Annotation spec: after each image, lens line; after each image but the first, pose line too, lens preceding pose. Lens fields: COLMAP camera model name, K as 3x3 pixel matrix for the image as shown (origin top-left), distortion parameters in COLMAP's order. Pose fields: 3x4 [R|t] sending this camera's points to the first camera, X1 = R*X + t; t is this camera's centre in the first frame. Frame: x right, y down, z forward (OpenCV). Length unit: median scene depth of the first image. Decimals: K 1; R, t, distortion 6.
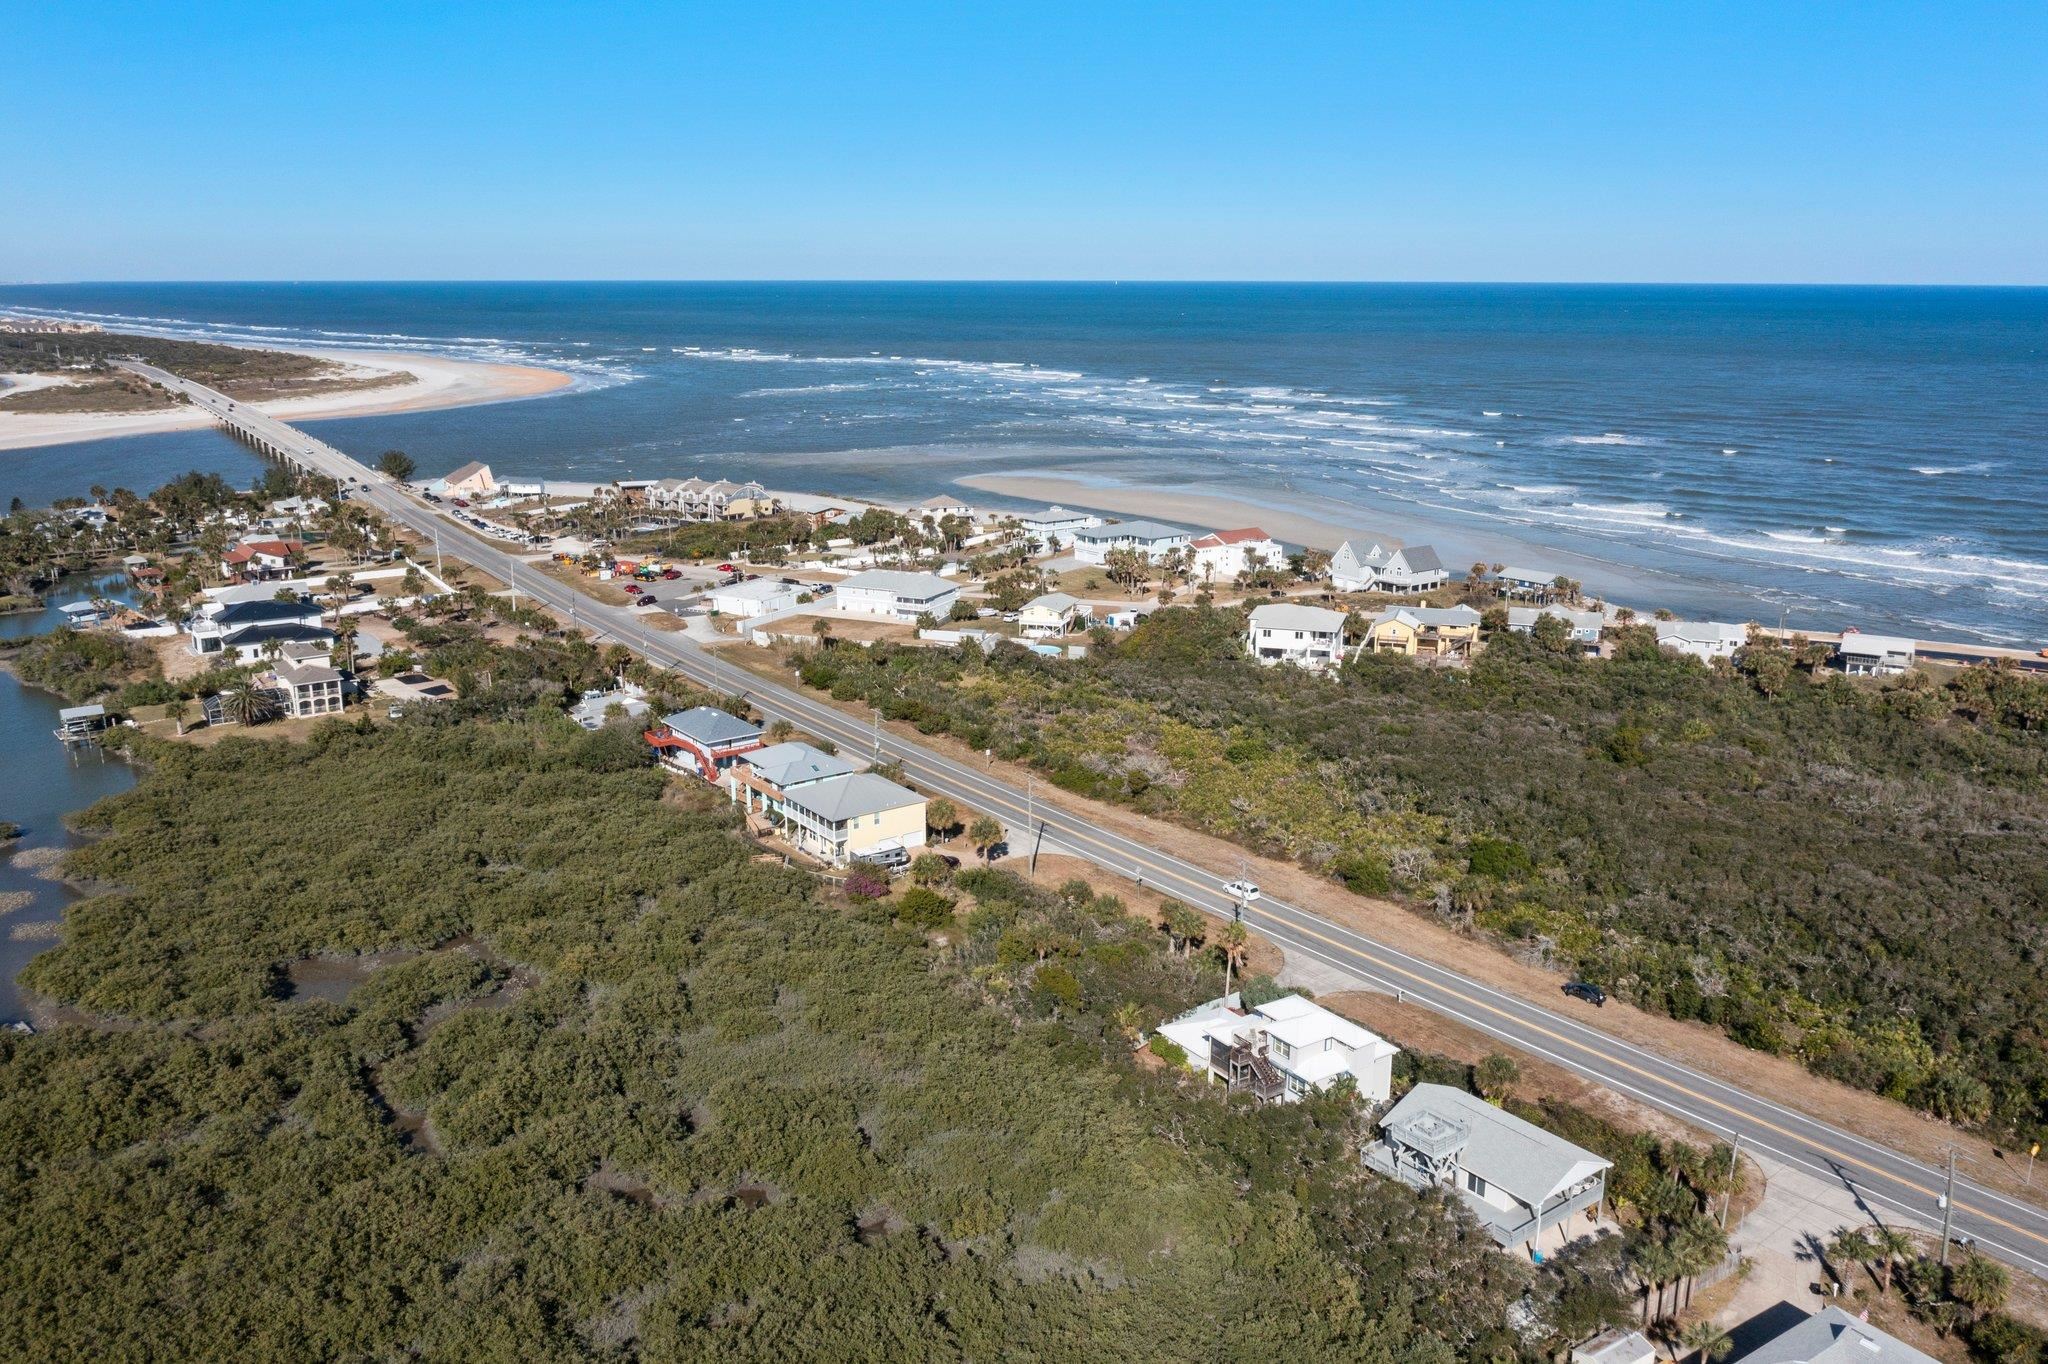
lens RADIAL K [[1615.6, 0, 1024.0], [0, 1615.6, 682.0], [0, 0, 1]] dist [-0.018879, 0.000674]
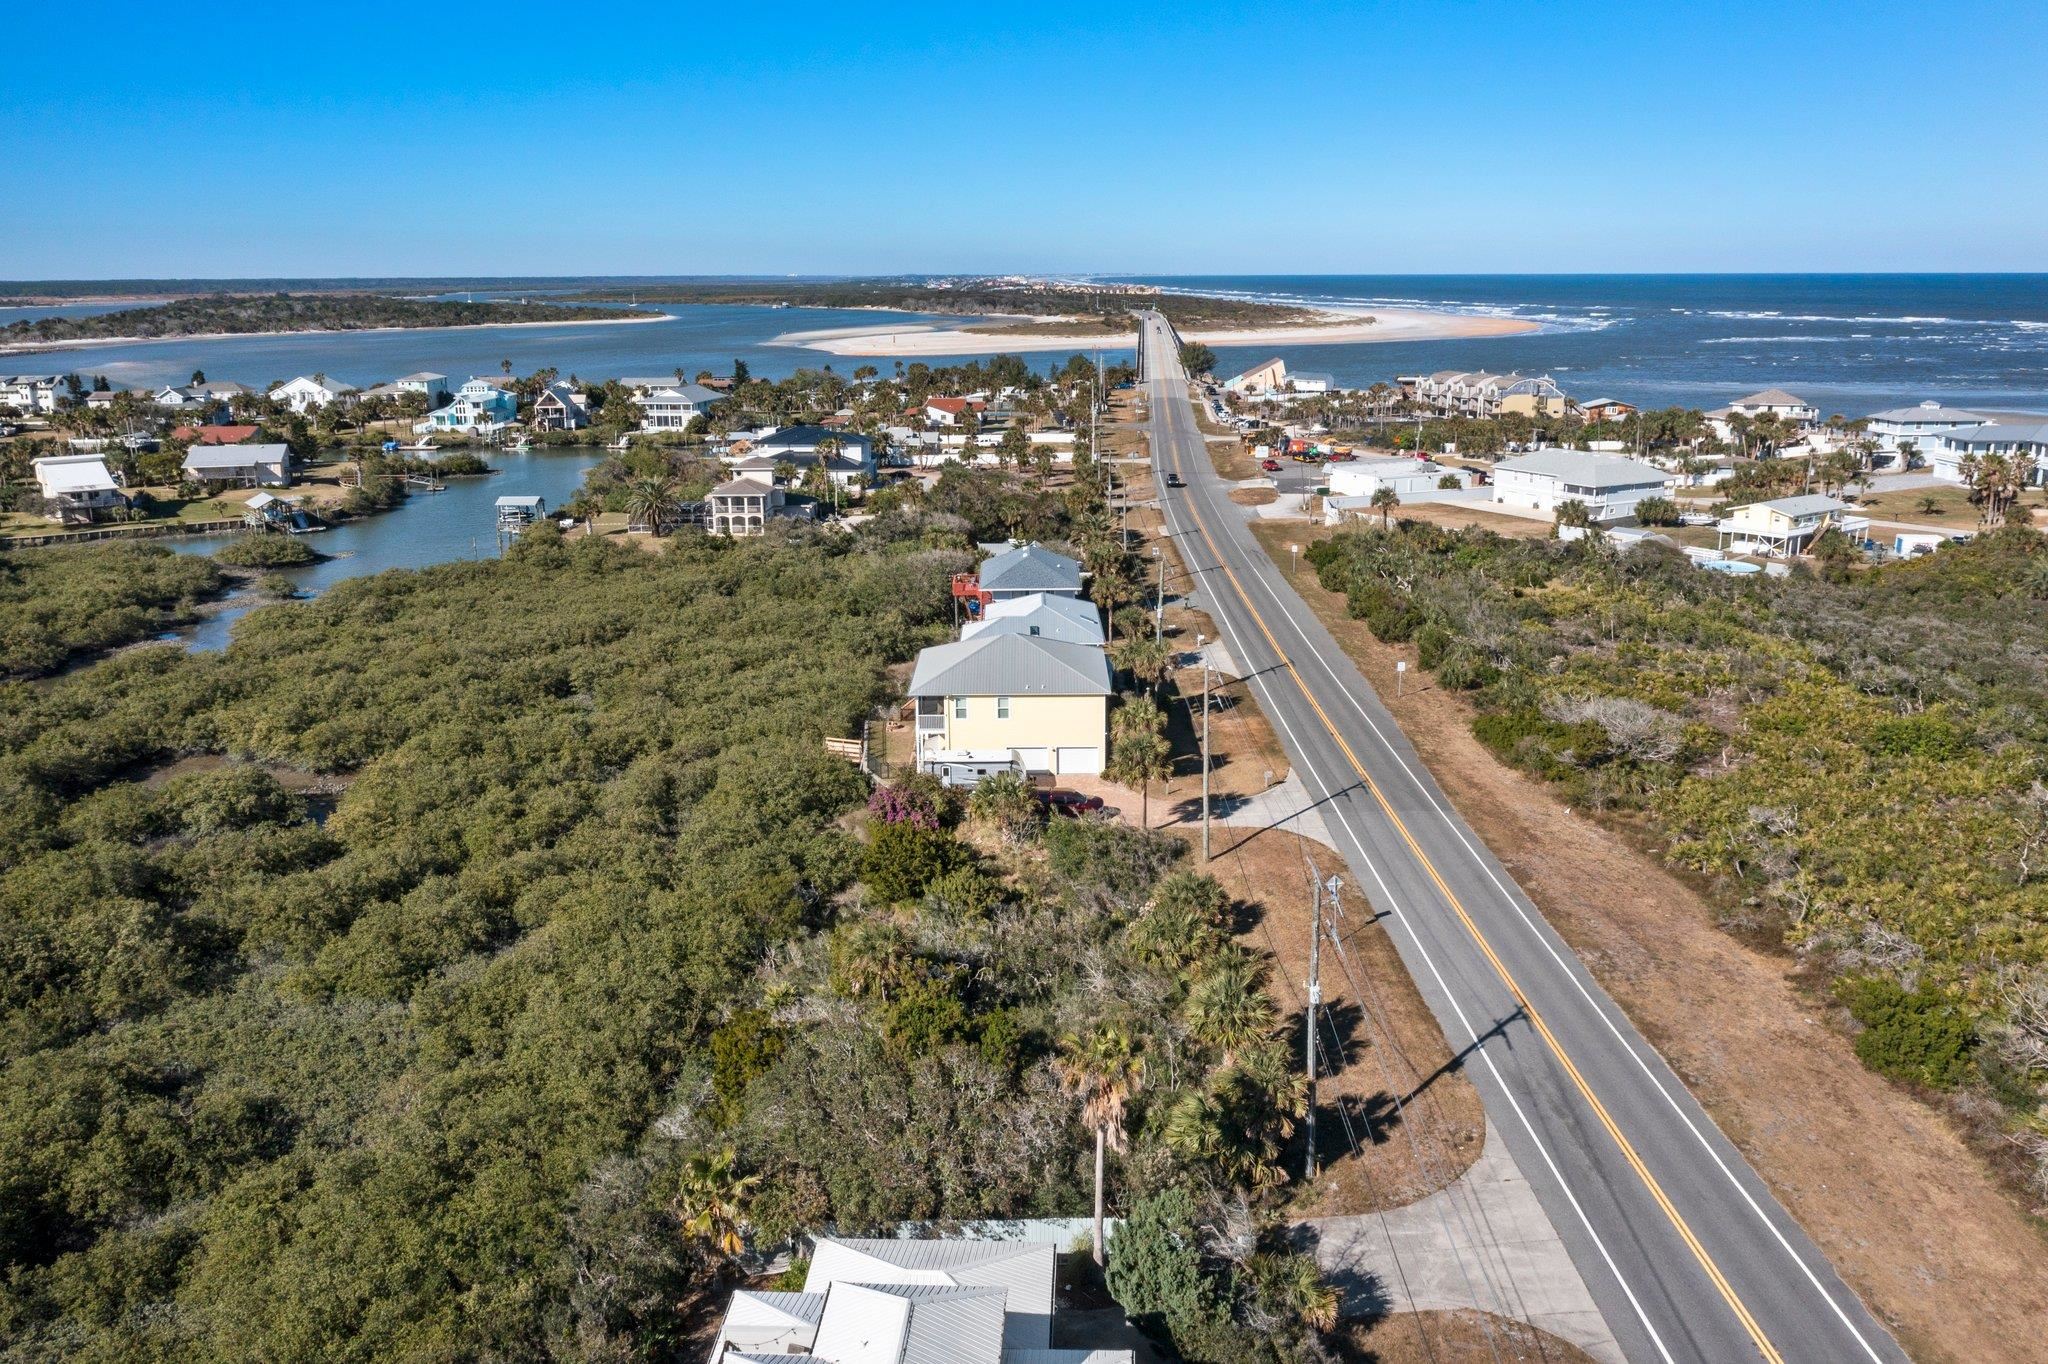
lens RADIAL K [[1613.2, 0, 1025.9], [0, 1613.2, 683.8], [0, 0, 1]] dist [-0.023466, 0.008459]
pose [[0.803809, 0.139588, -0.578279, 0.160548], [-0.137002, 0.989388, 0.048390, 0.031967], [0.578897, 0.040329, 0.814403, 0.364193]]
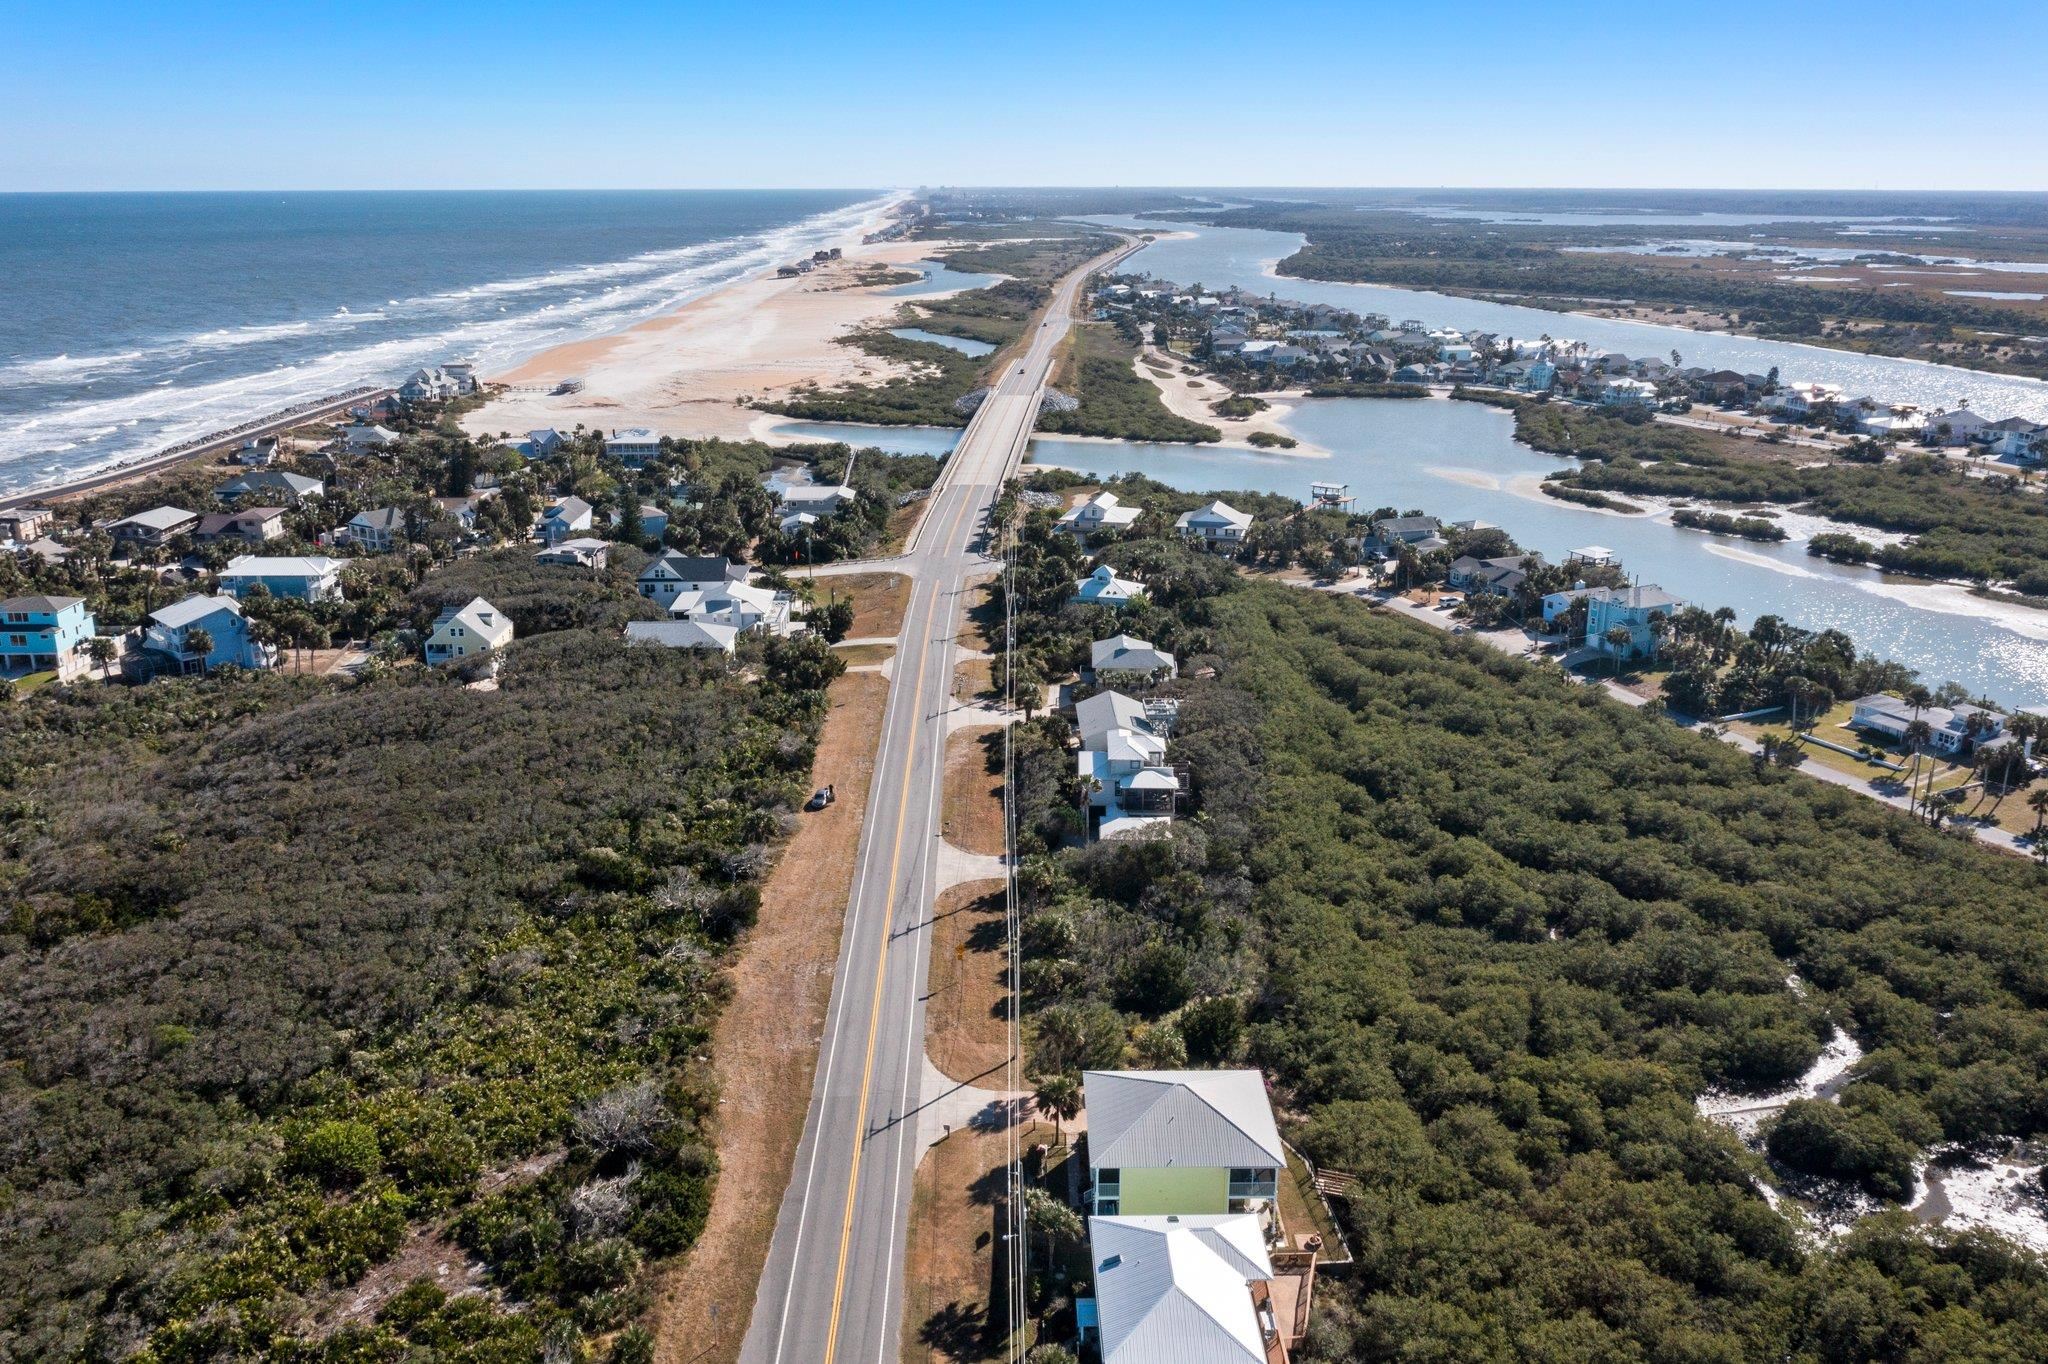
lens RADIAL K [[1613.2, 0, 1025.9], [0, 1613.2, 683.8], [0, 0, 1]] dist [-0.023466, 0.008459]
pose [[-0.816526, -0.169246, 0.551944, -0.244035], [0.132506, 0.875596, 0.464514, -0.239635], [-0.561897, 0.452423, -0.692521, 0.937718]]
